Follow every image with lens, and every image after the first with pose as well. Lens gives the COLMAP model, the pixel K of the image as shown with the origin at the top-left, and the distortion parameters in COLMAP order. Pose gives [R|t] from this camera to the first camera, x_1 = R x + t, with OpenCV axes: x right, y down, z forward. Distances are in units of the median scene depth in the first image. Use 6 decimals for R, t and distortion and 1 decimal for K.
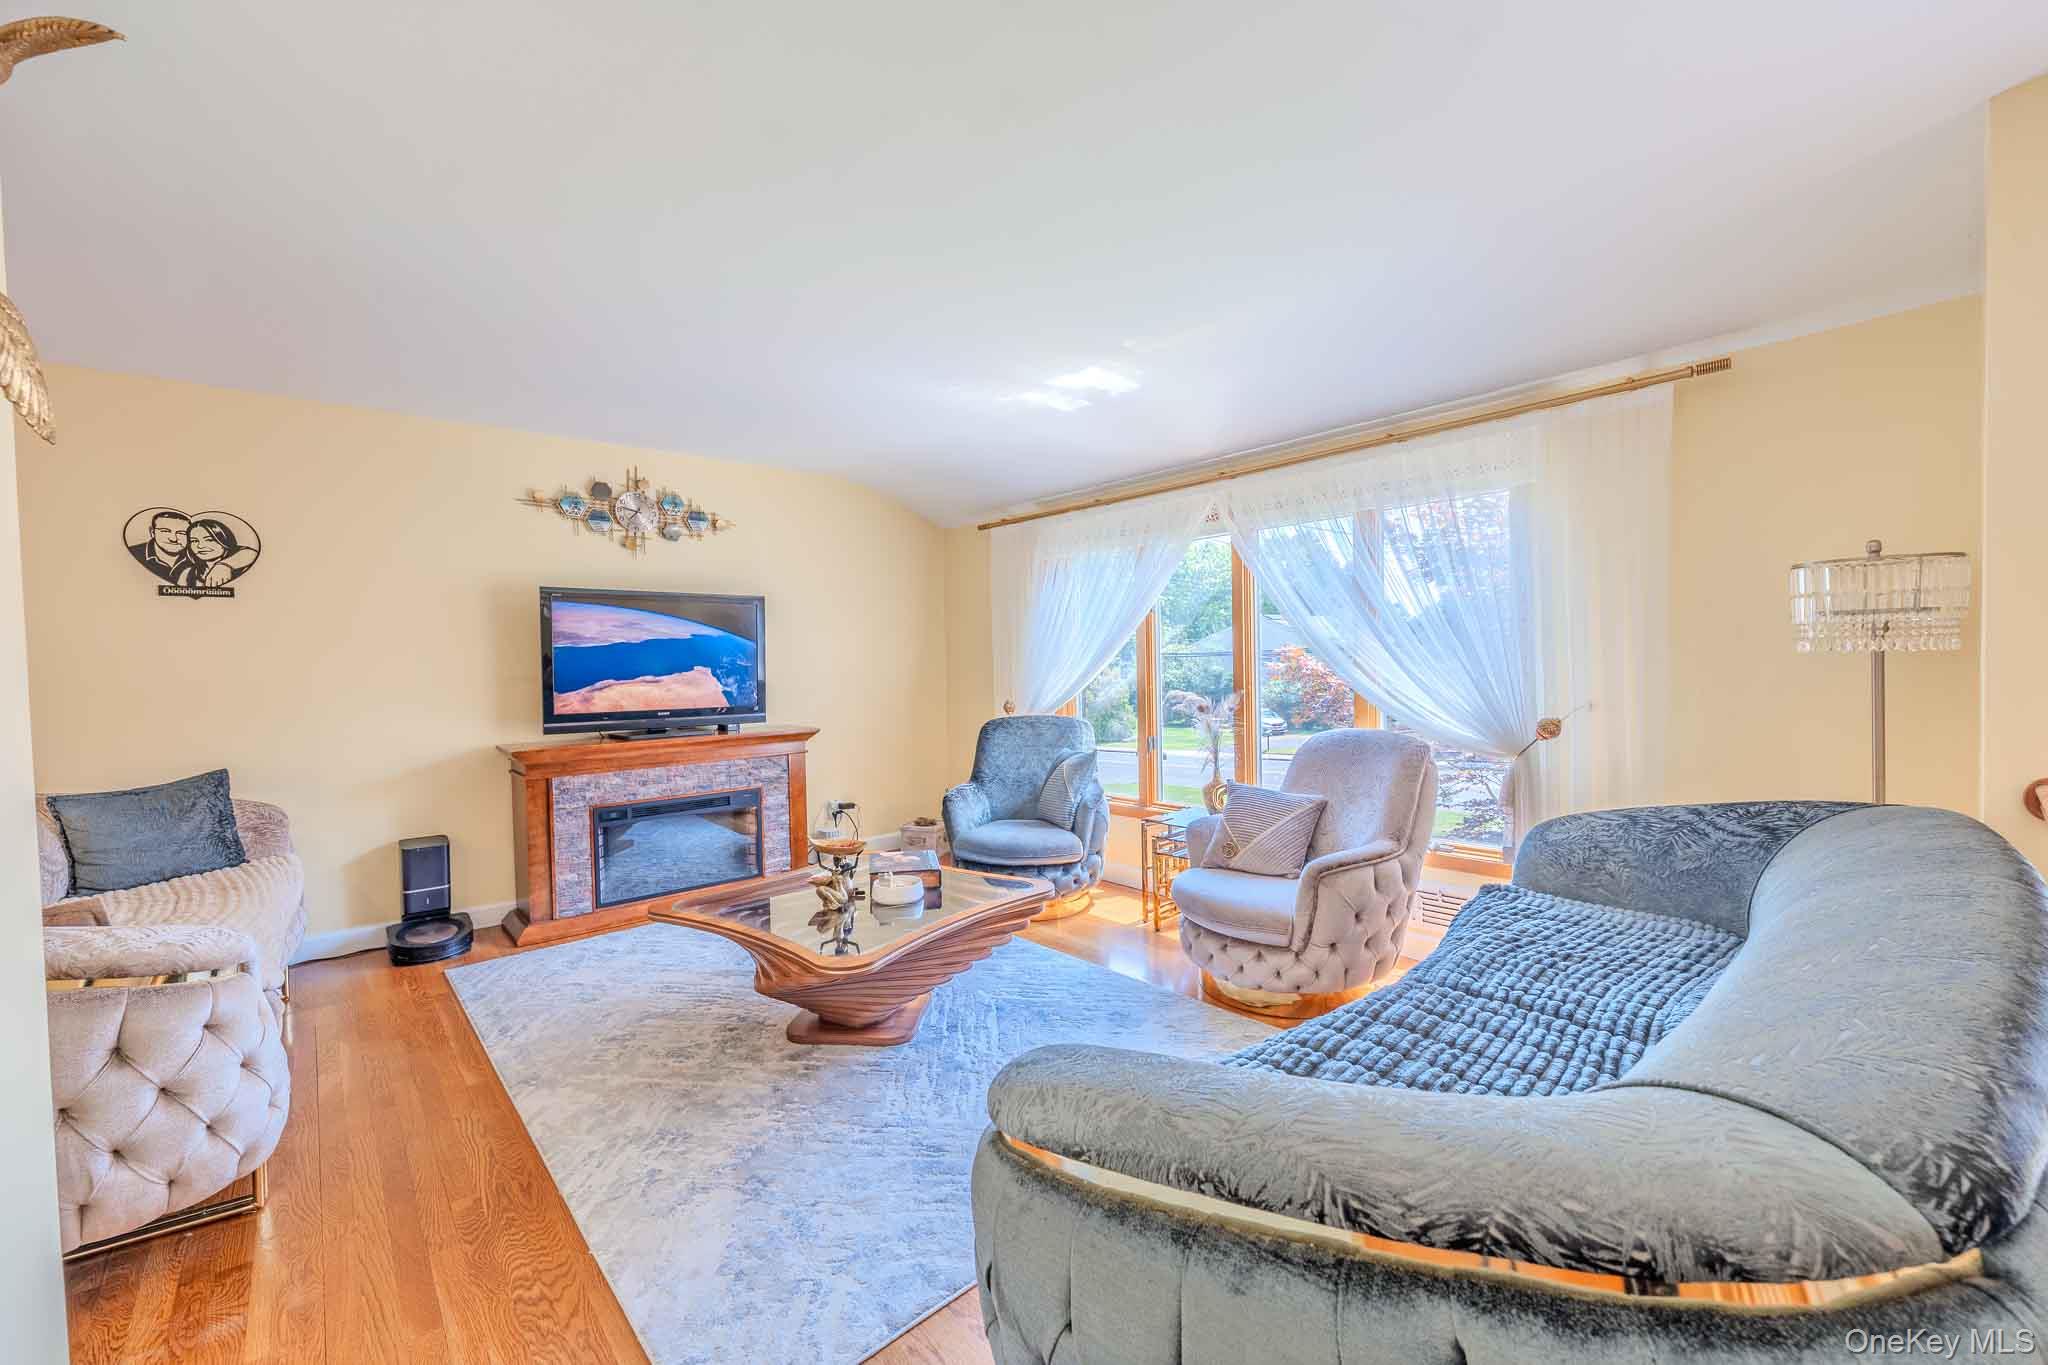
lens RADIAL K [[824.2, 0, 1023.7], [0, 824.2, 674.7], [0, 0, 1]] dist [-0.002610, -0.000690]
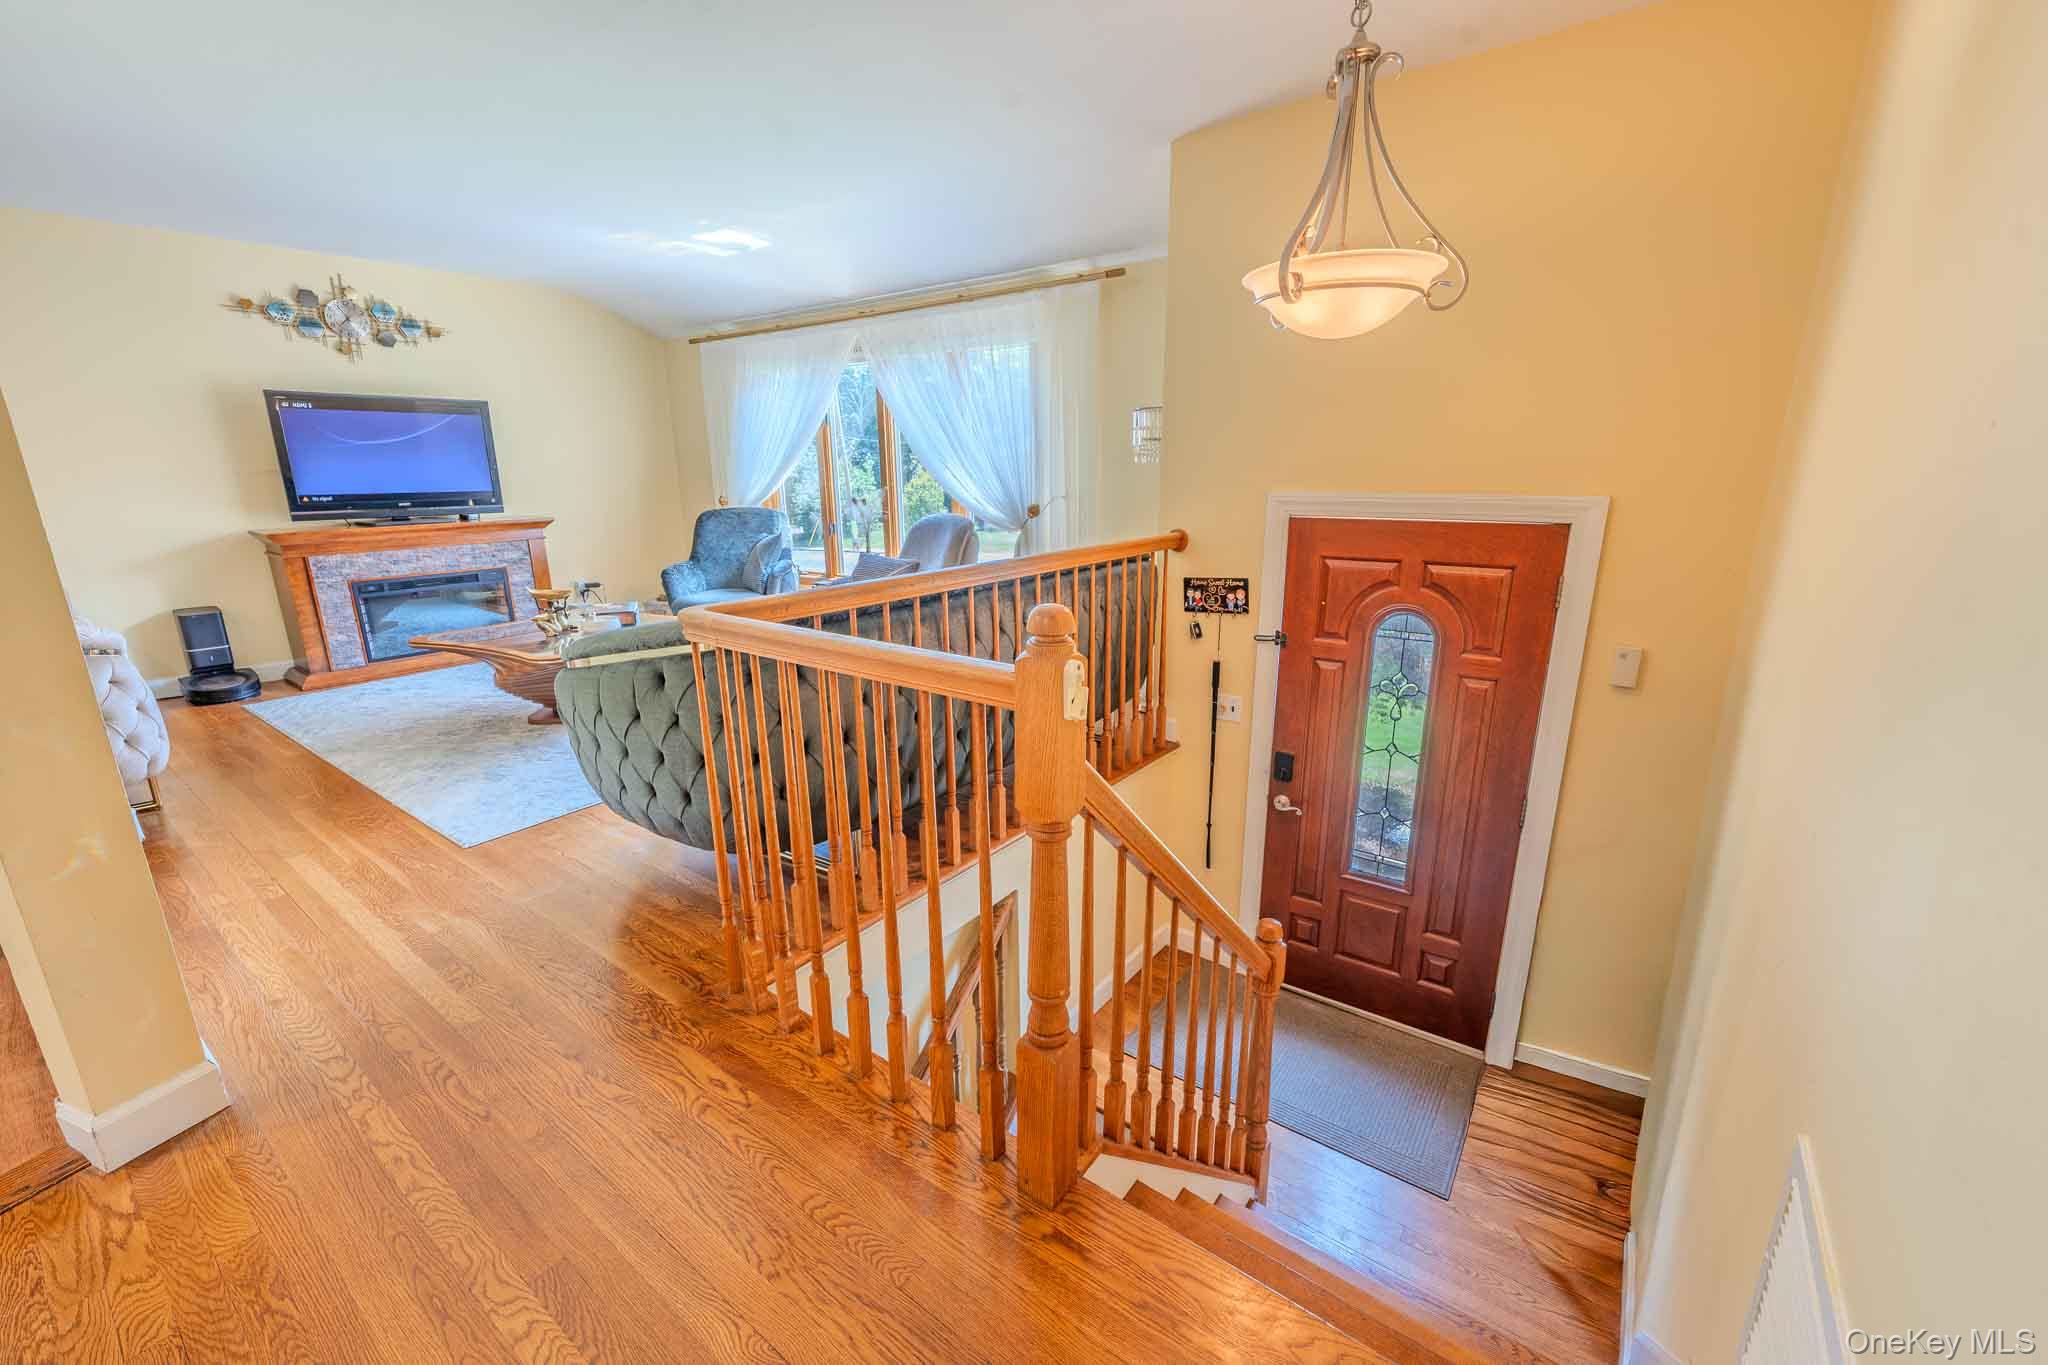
lens RADIAL K [[824.2, 0, 1022.8], [0, 824.2, 682.2], [0, 0, 1]] dist [-0.002610, -0.000690]
pose [[0.978812, -0.040001, 0.200816, 0.201133], [-0.009469, 0.970841, 0.239536, 0.004486], [-0.204543, -0.236363, 0.949892, -0.397278]]
